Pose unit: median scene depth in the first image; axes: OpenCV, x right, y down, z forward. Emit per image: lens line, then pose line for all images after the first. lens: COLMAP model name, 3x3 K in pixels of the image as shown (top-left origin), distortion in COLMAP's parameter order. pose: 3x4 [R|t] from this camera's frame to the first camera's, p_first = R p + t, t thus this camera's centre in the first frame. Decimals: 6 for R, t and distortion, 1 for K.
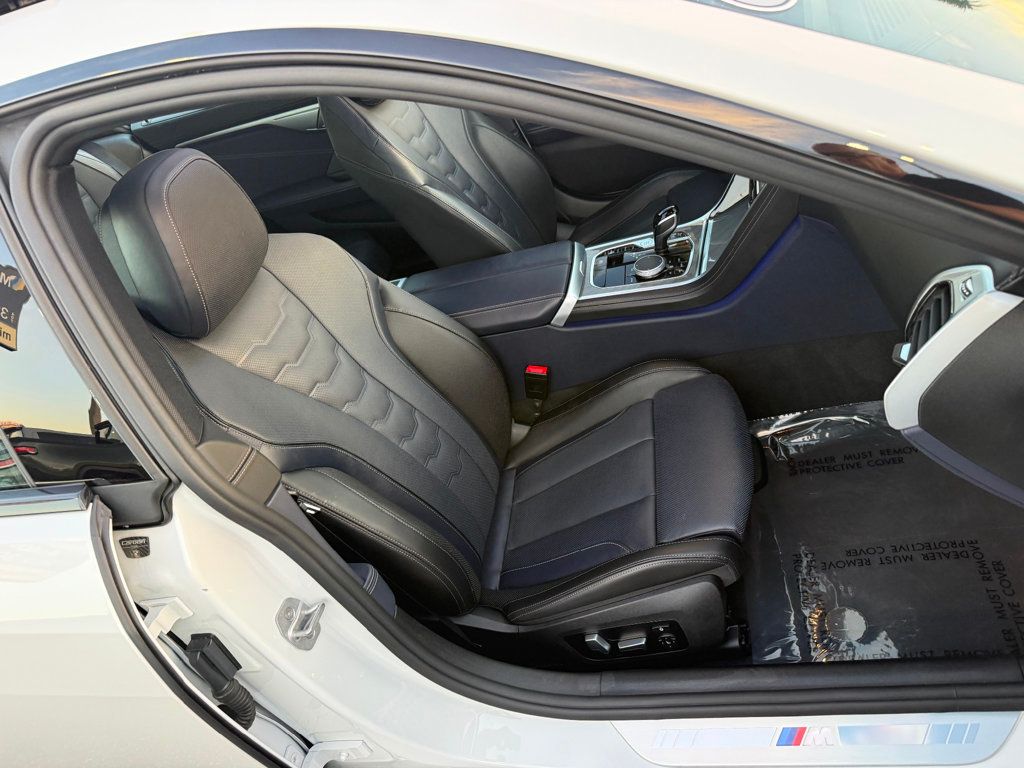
lens RADIAL K [[733.3, 0, 512.0], [0, 733.3, 384.0], [0, 0, 1]] dist [0.050776, -0.071611]
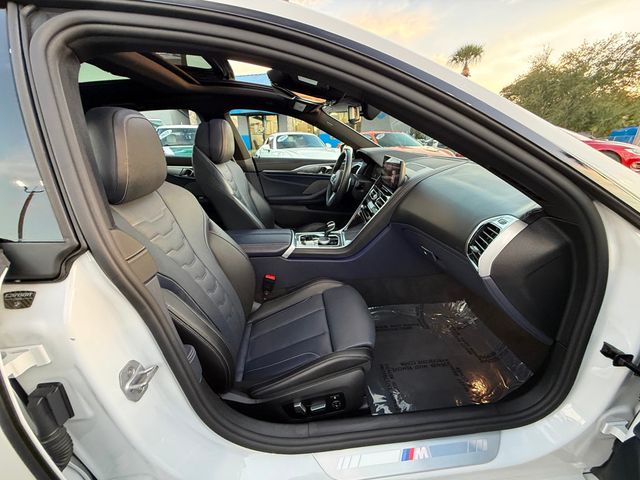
lens RADIAL K [[258.2, 0, 320.0], [0, 258.2, 239.1], [0, 0, 1]] dist [0.003858, 0.000794]
pose [[0.921829, 0.206116, 0.328248, -0.145050], [-0.088752, 0.936630, -0.338893, 0.167686], [-0.377298, 0.283269, 0.881706, 0.276514]]
